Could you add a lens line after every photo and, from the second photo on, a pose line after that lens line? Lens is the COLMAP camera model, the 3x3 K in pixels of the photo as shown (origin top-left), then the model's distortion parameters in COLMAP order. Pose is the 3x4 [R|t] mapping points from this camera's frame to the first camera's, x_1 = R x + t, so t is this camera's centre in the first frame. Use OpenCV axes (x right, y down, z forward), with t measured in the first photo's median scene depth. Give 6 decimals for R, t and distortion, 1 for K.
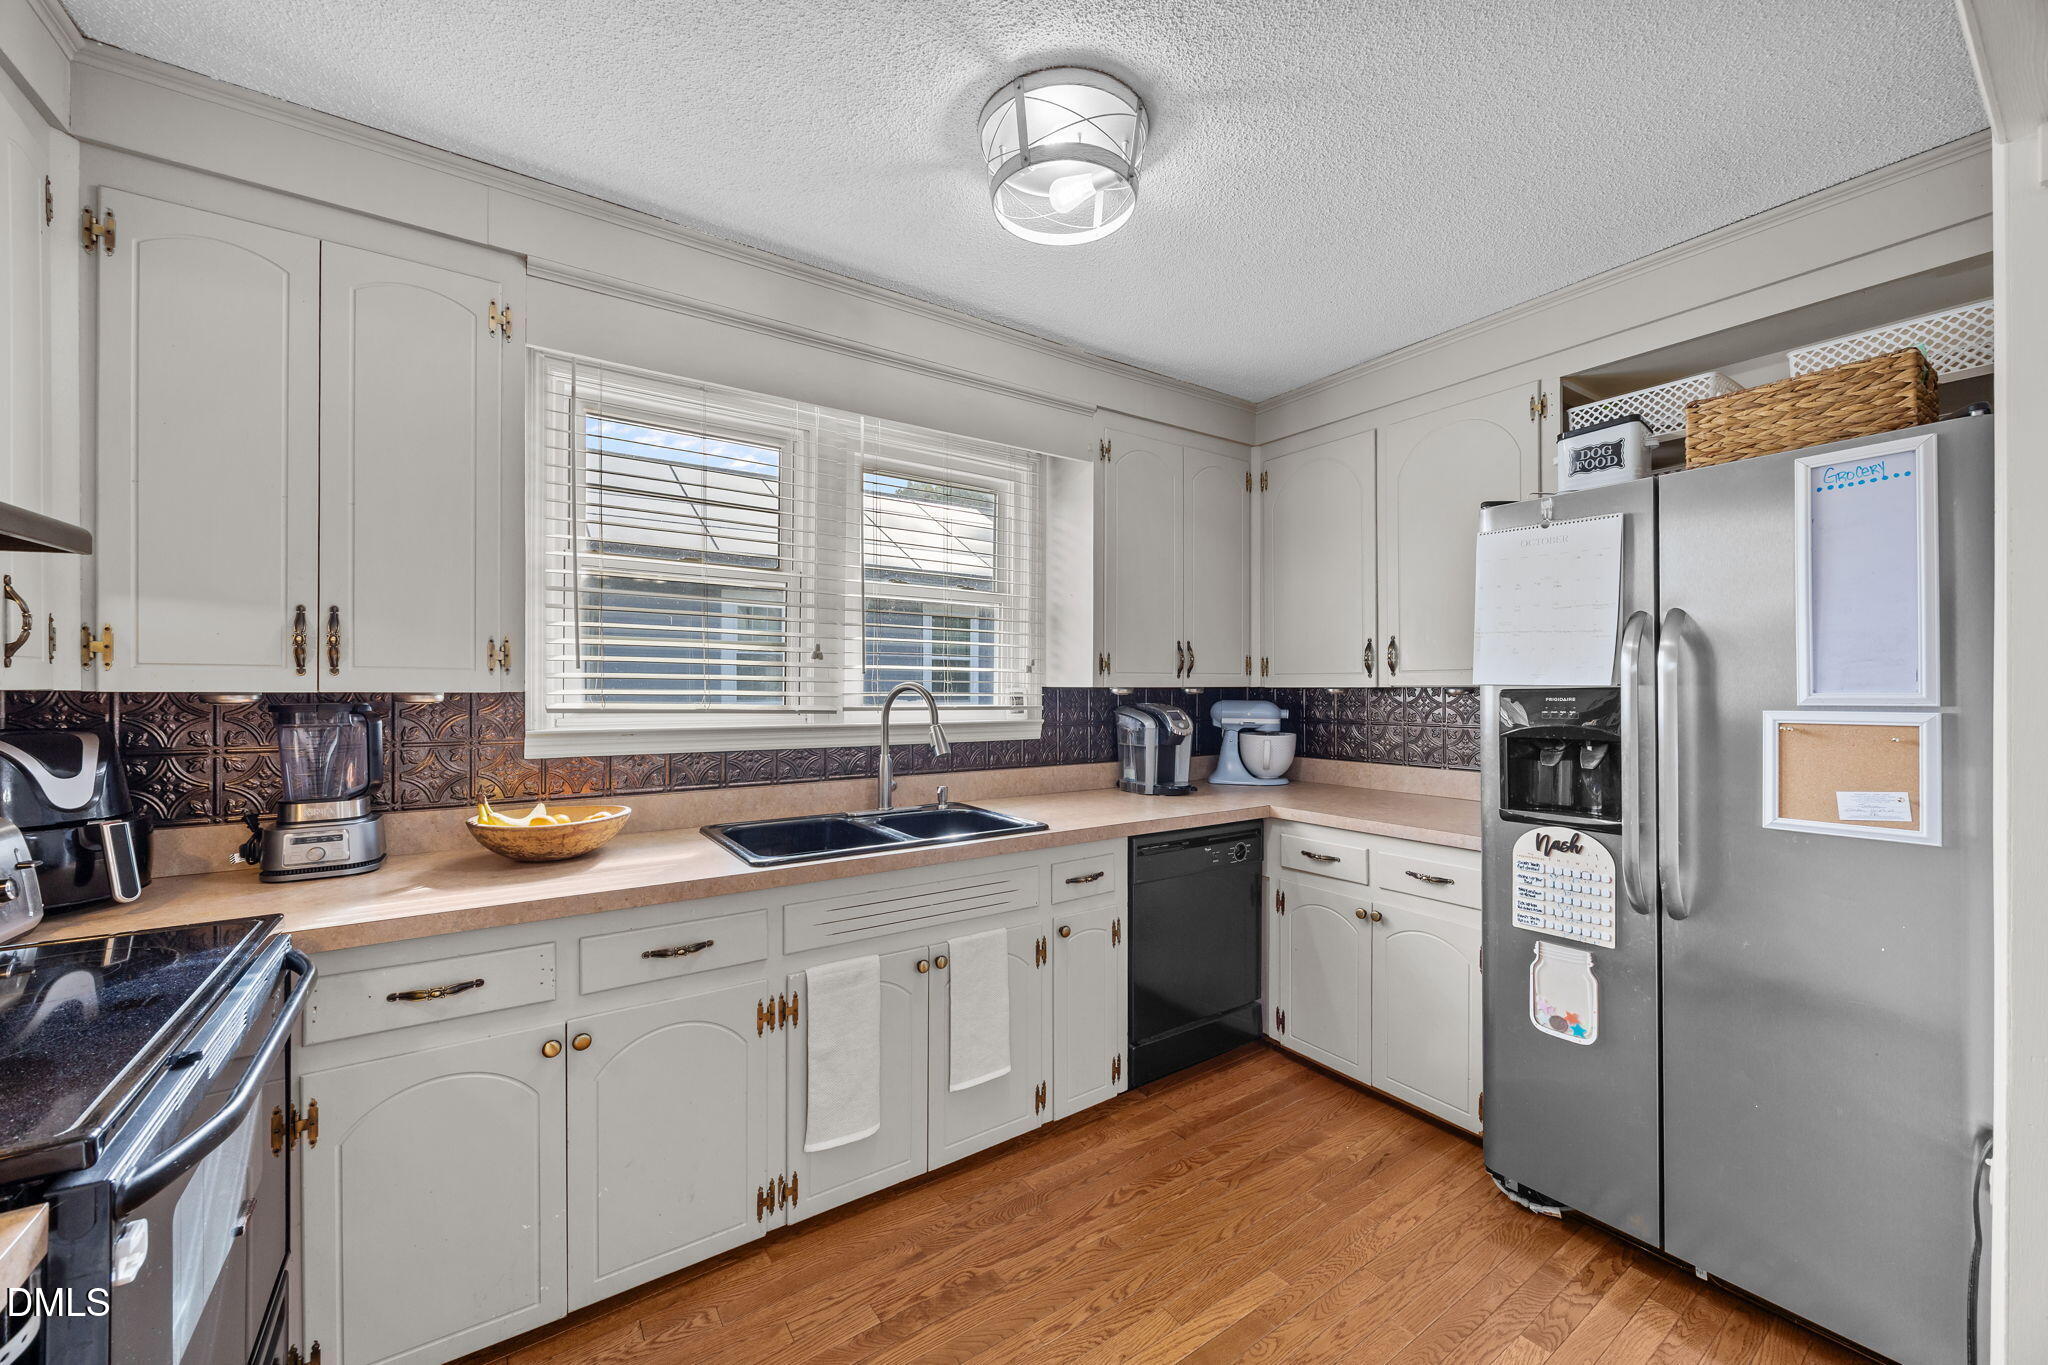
lens RADIAL K [[789.6, 0, 1031.8], [0, 789.6, 692.8], [0, 0, 1]] dist [-0.000847, 0.000097]
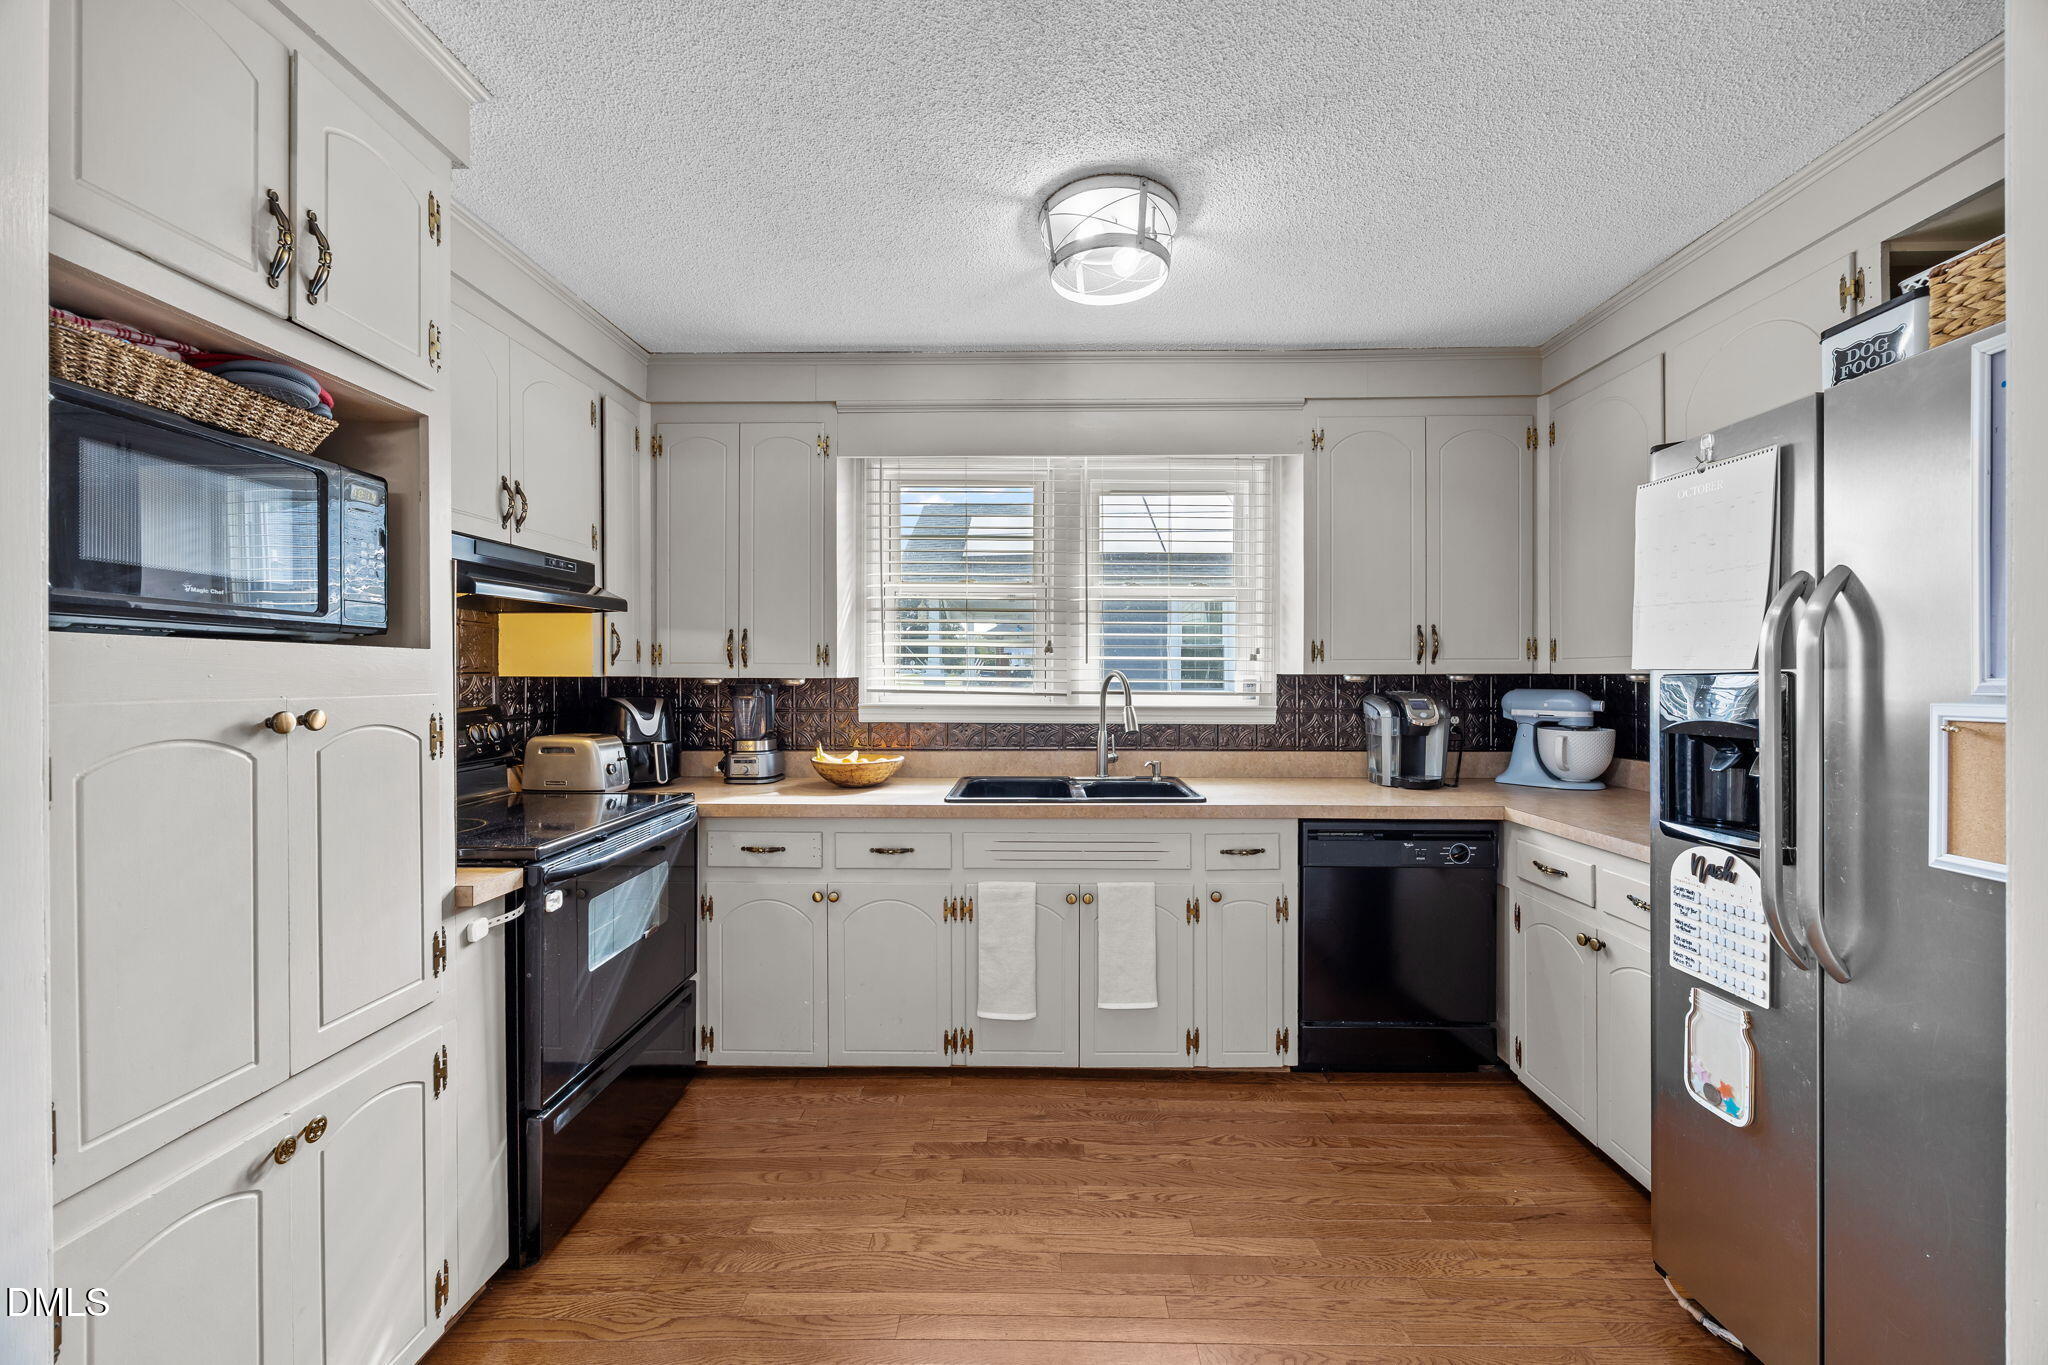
lens RADIAL K [[789.6, 0, 1031.2], [0, 789.6, 682.5], [0, 0, 1]] dist [-0.000847, 0.000097]
pose [[0.810318, 0.002959, -0.585983, 0.528920], [-0.002851, 0.999995, 0.001106, 0.004528], [0.585984, 0.000774, 0.810322, -0.044214]]
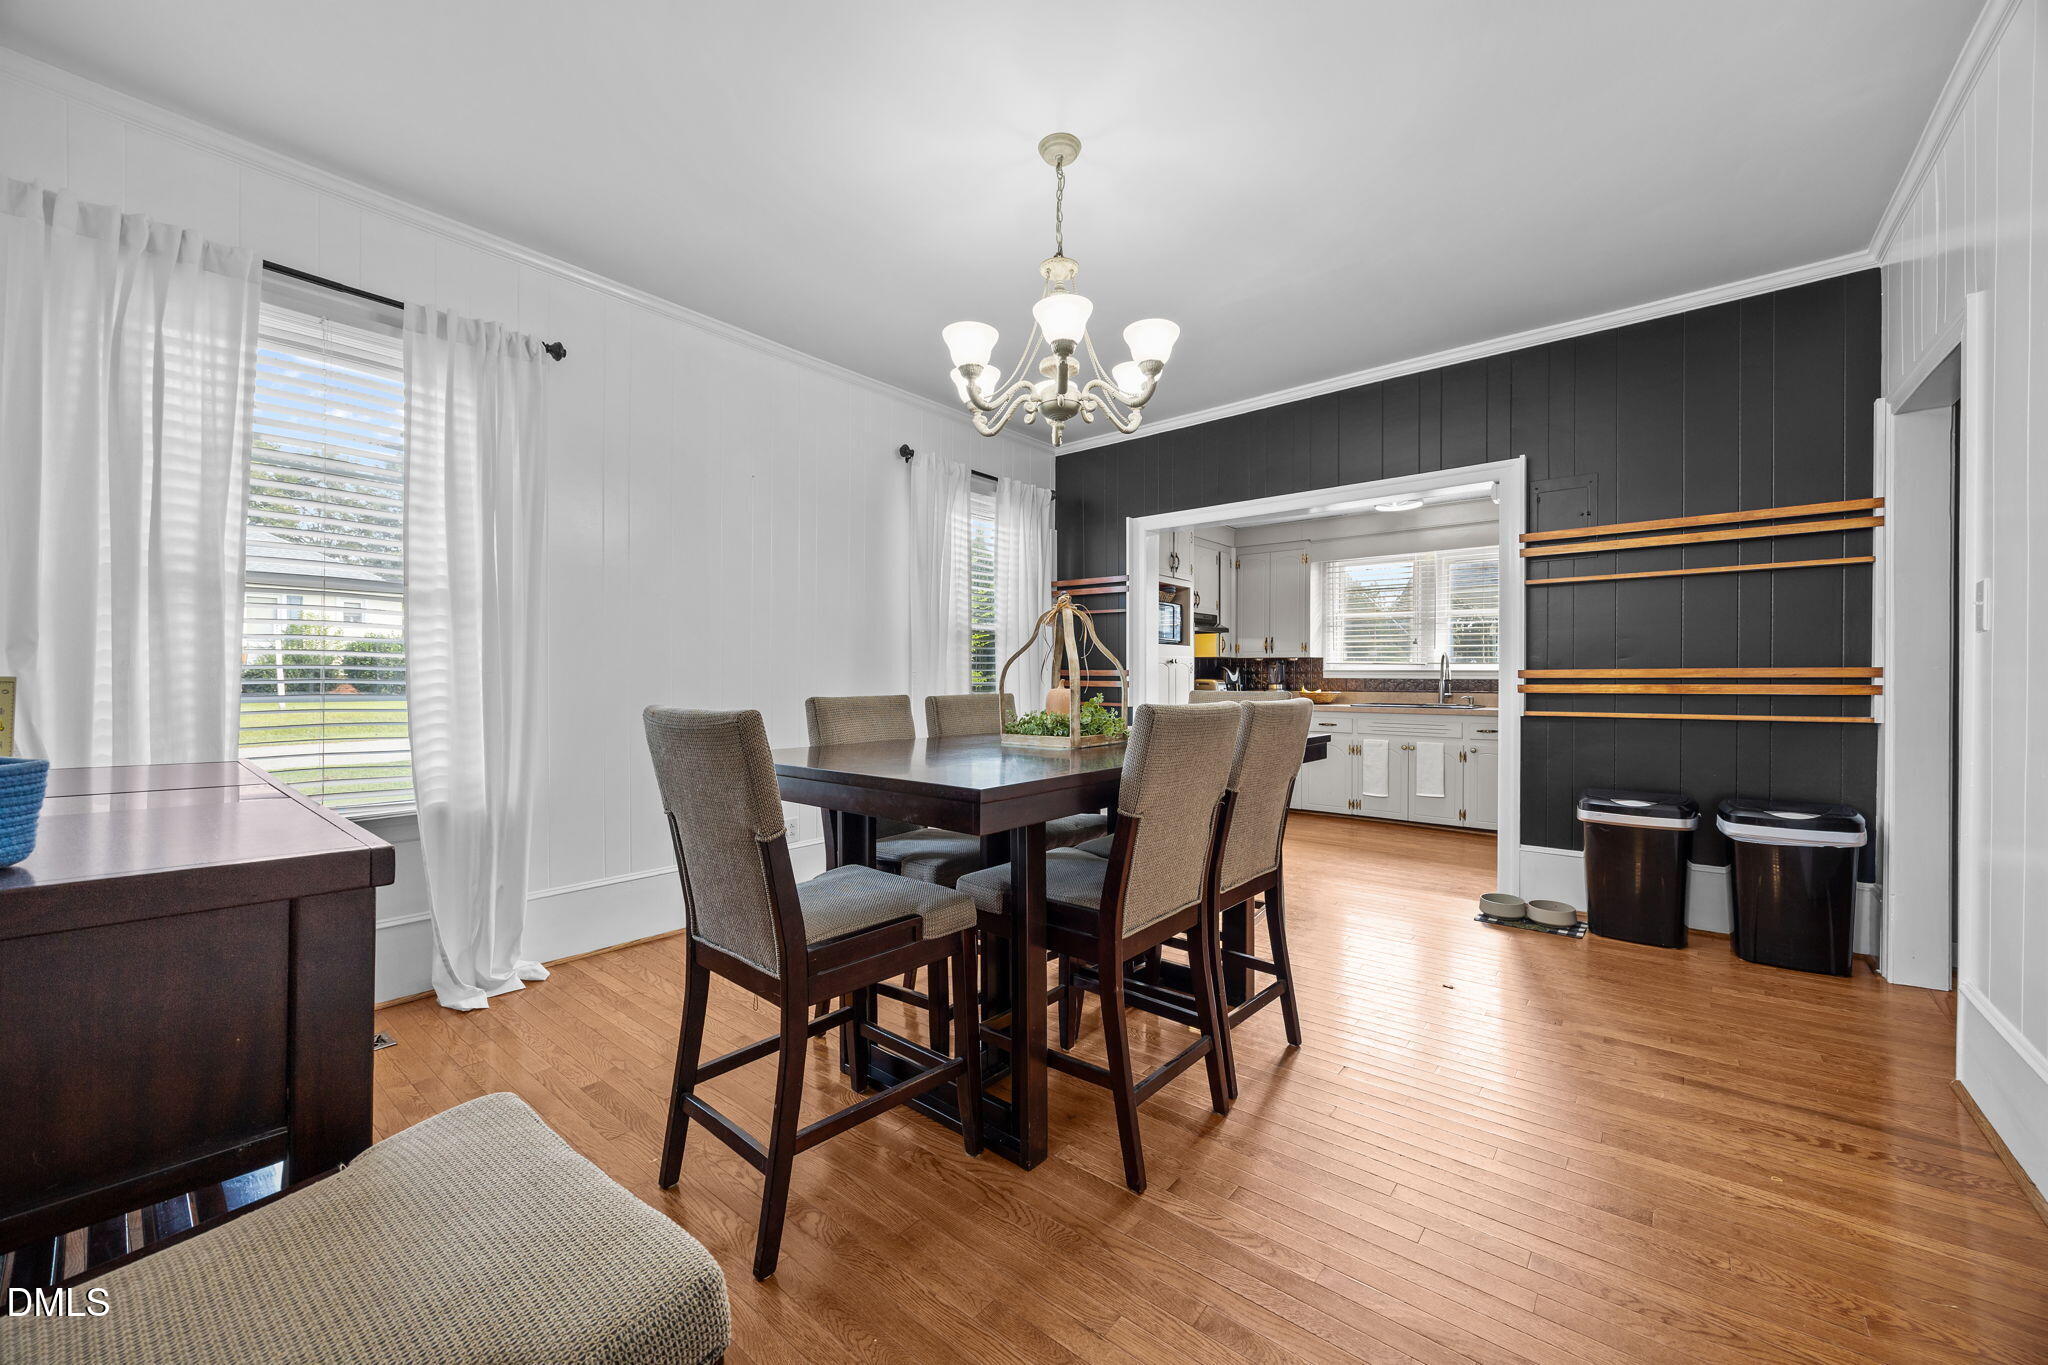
lens RADIAL K [[789.6, 0, 1024.4], [0, 789.6, 679.2], [0, 0, 1]] dist [-0.000847, 0.000097]
pose [[0.264320, 0.002961, -0.964430, 2.287909], [-0.011079, 0.999939, 0.000033, 0.103774], [0.964371, 0.010676, 0.264337, -1.128437]]
